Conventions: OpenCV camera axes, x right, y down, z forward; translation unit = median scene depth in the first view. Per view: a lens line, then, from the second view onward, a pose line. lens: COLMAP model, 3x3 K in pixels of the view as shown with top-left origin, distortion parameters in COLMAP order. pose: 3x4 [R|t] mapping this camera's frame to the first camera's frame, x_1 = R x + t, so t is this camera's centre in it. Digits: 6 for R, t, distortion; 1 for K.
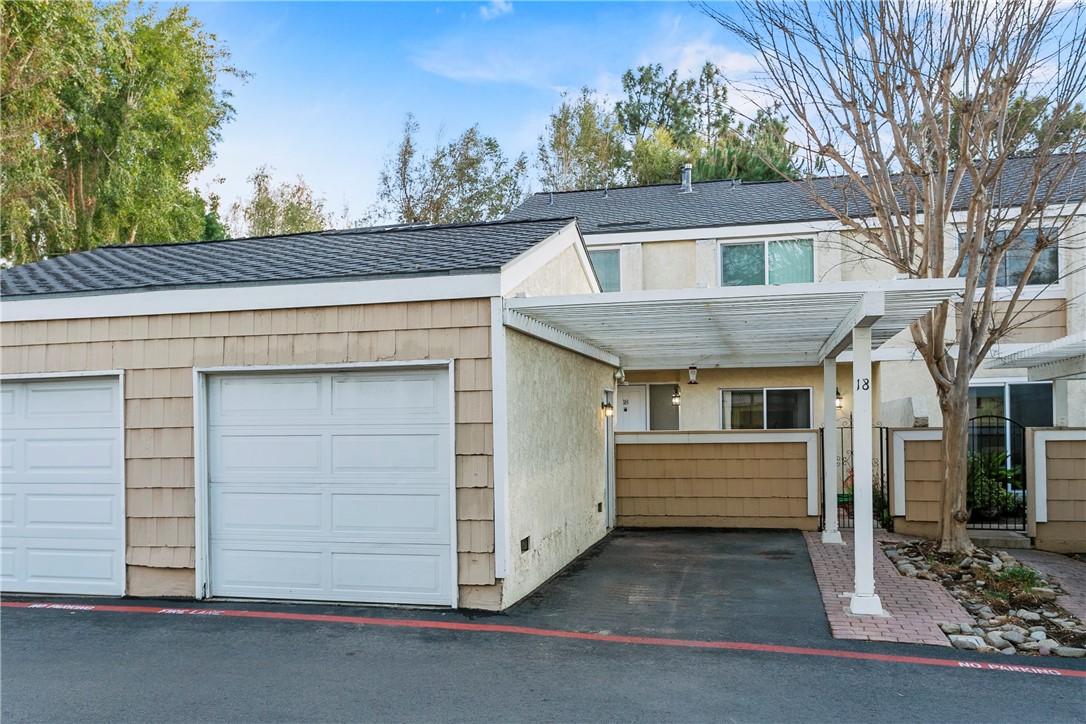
lens RADIAL K [[975.8, 0, 543.0], [0, 975.8, 364.1], [0, 0, 1]] dist [0.004571, 0.011164]
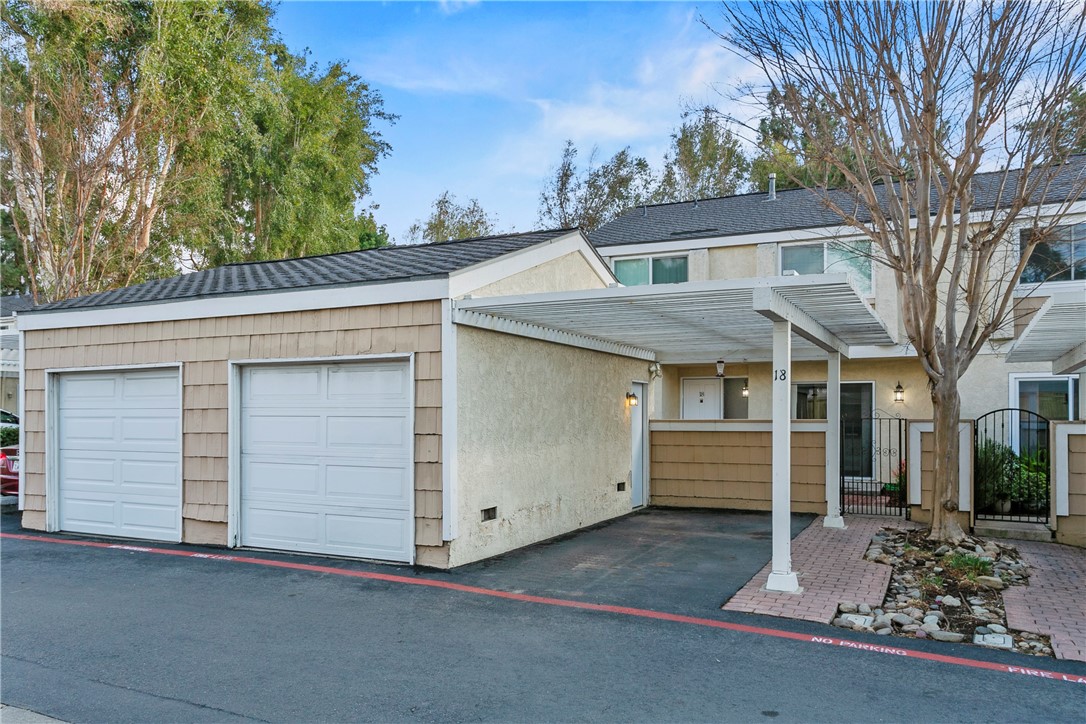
lens RADIAL K [[872.3, 0, 543.0], [0, 872.3, 361.6], [0, 0, 1]] dist [0.007327, 0.003015]
pose [[0.974185, -0.000891, -0.225750, 0.281400], [0.000730, 0.999999, -0.000800, 0.006422], [0.225751, 0.000614, 0.974185, 0.012609]]
